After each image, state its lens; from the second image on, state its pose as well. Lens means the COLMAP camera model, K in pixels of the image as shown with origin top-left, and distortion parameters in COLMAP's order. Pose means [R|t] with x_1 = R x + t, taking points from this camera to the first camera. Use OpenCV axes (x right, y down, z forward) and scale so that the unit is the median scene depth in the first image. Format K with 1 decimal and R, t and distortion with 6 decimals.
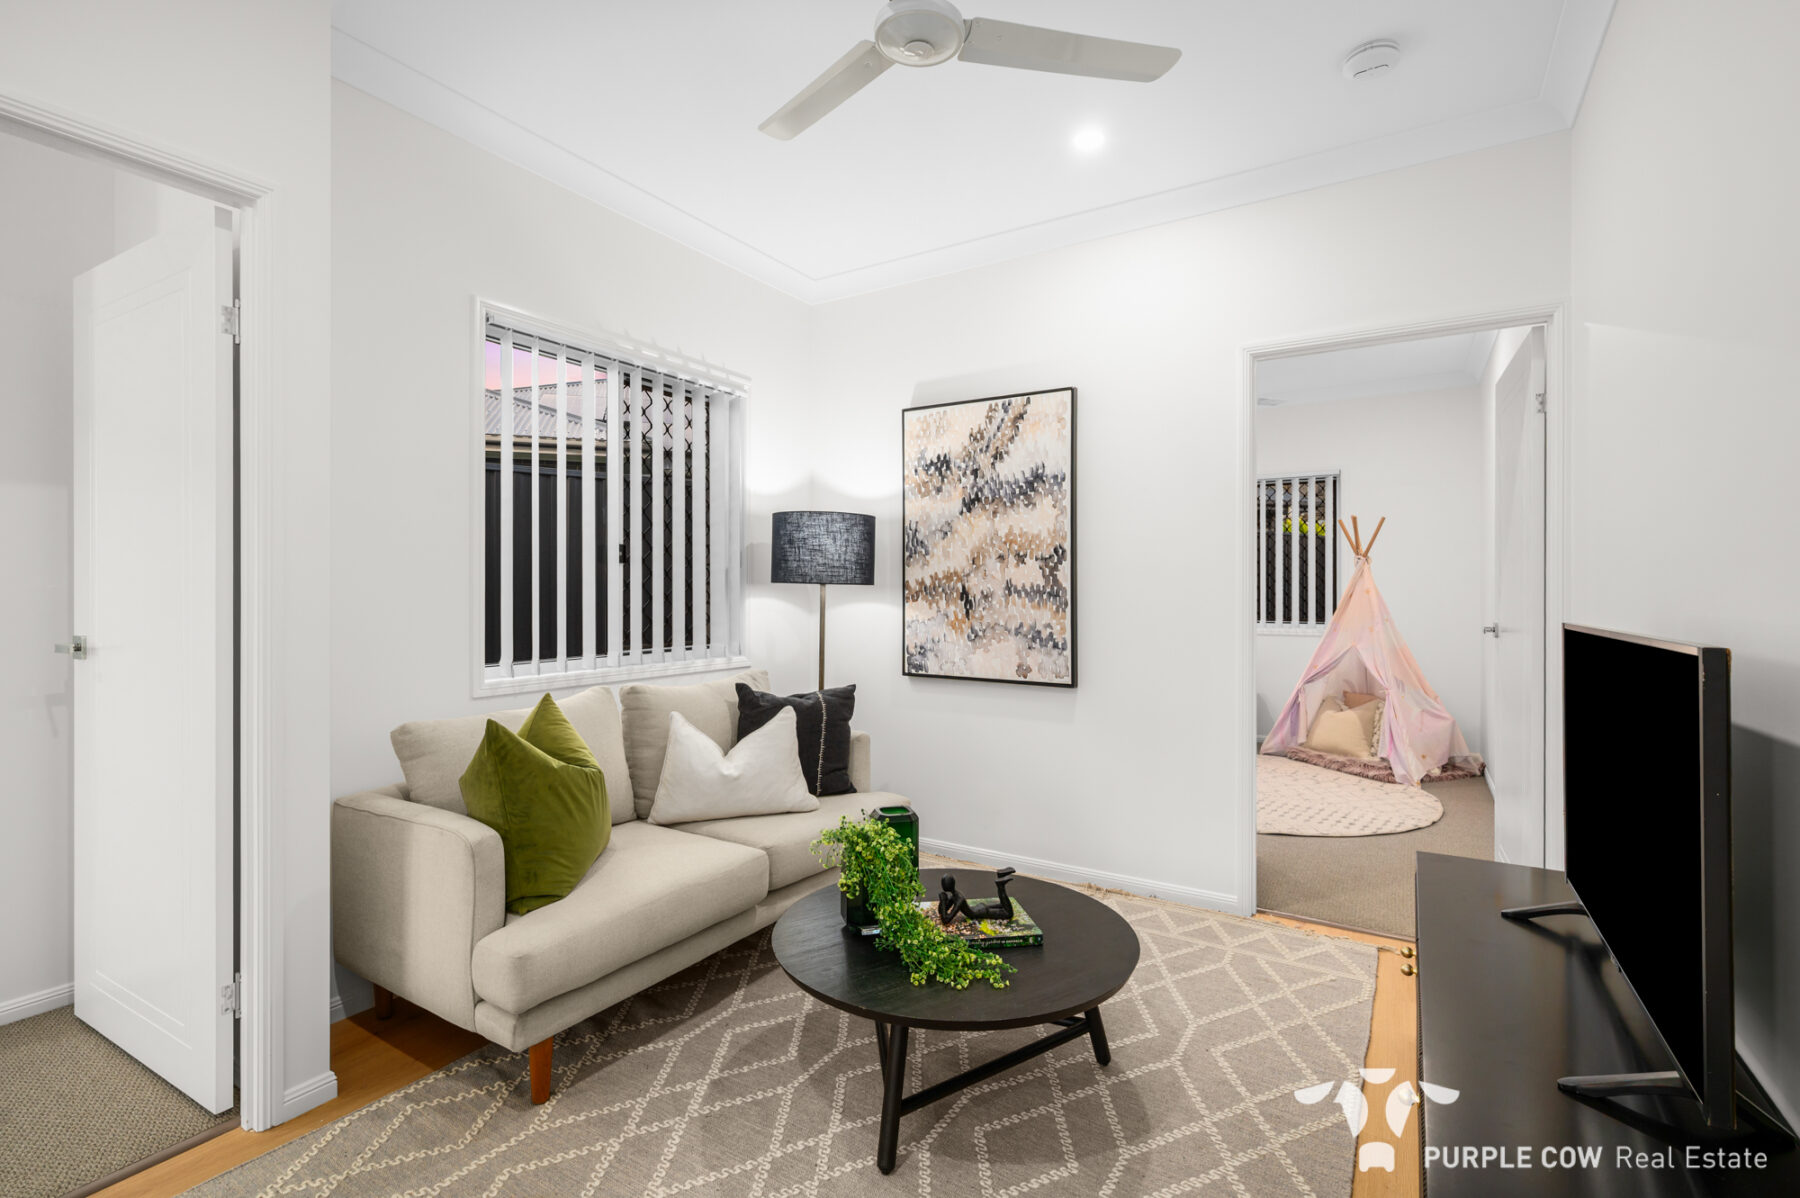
lens RADIAL K [[813.3, 0, 898.0], [0, 813.3, 596.4], [0, 0, 1]] dist [-0.002496, -0.001161]
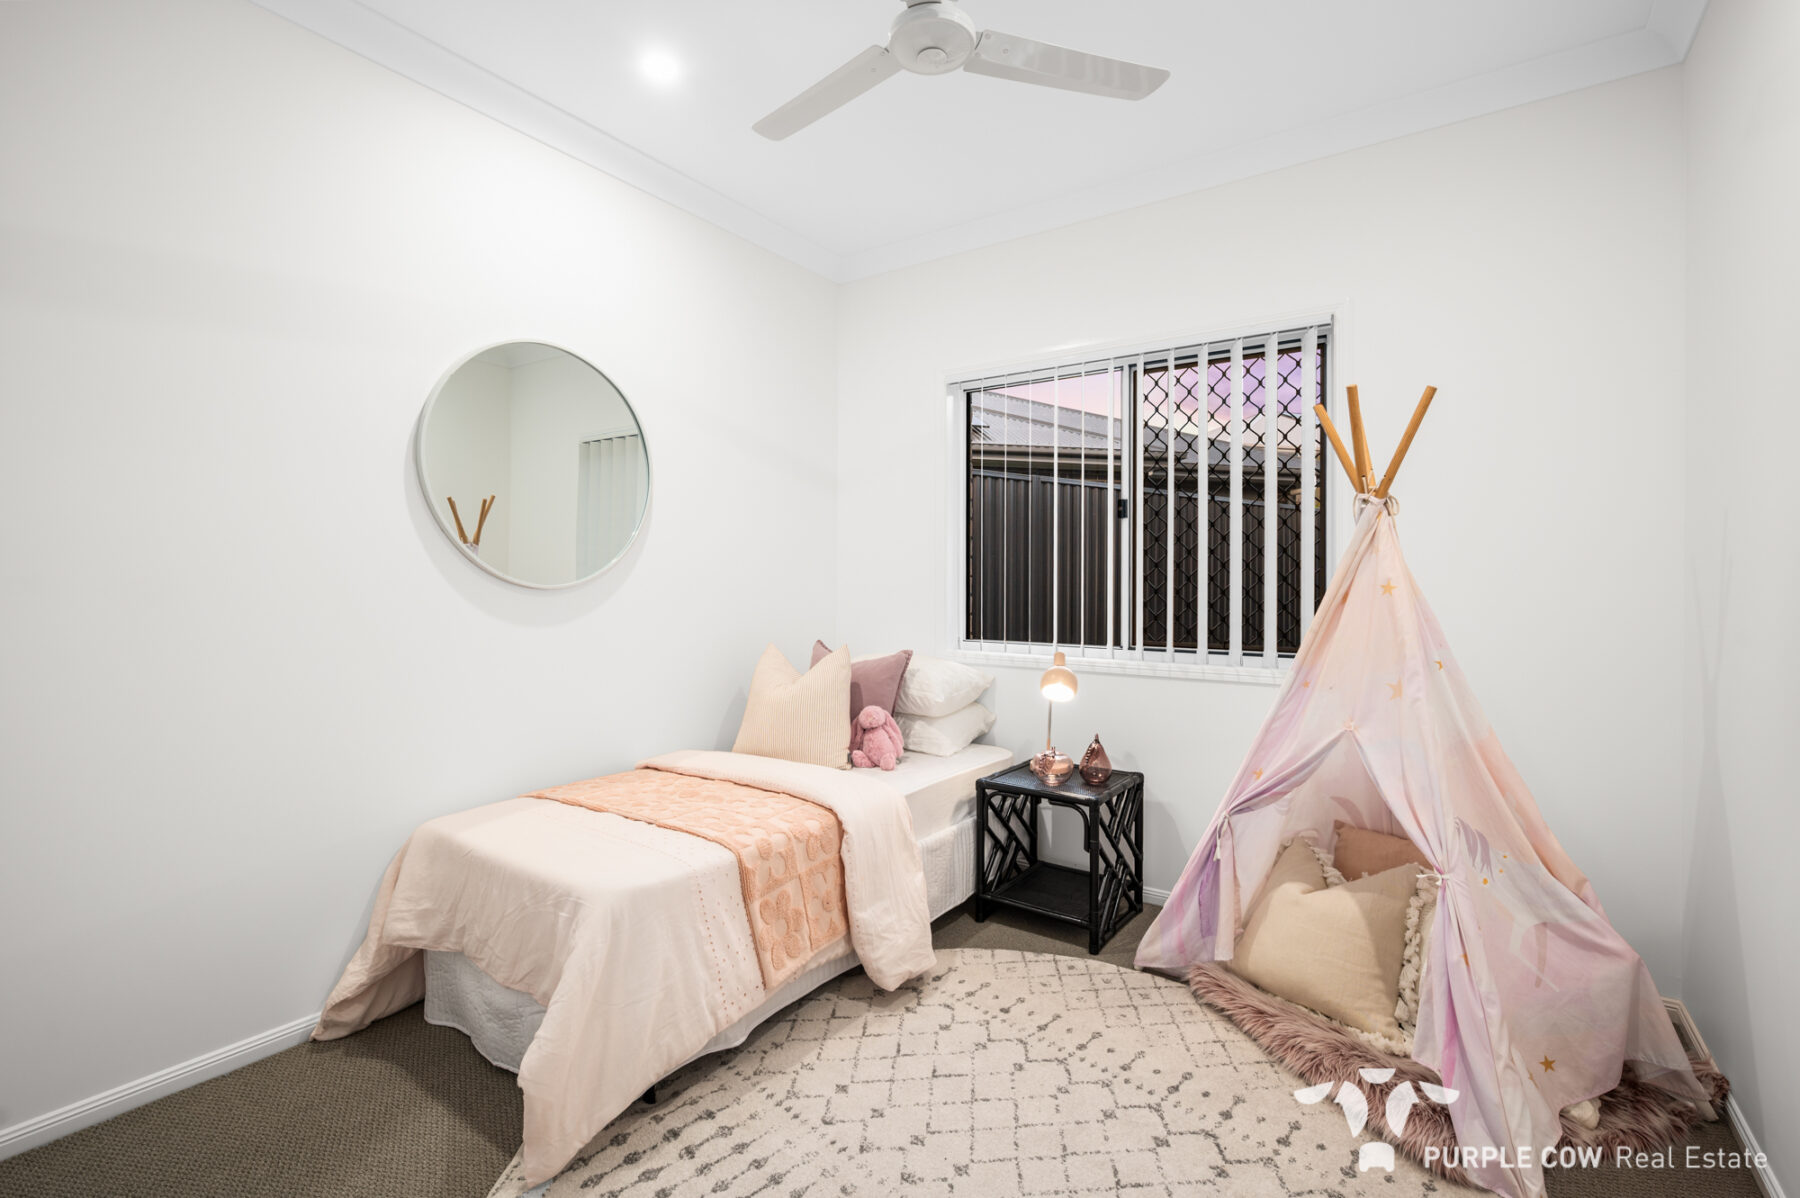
lens RADIAL K [[813.3, 0, 902.4], [0, 813.3, 595.1], [0, 0, 1]] dist [-0.002496, -0.001161]
pose [[0.999300, -0.002489, -0.037329, 0.363795], [0.002849, 0.999950, 0.009585, -0.006668], [0.037304, -0.009684, 0.999257, 0.609608]]
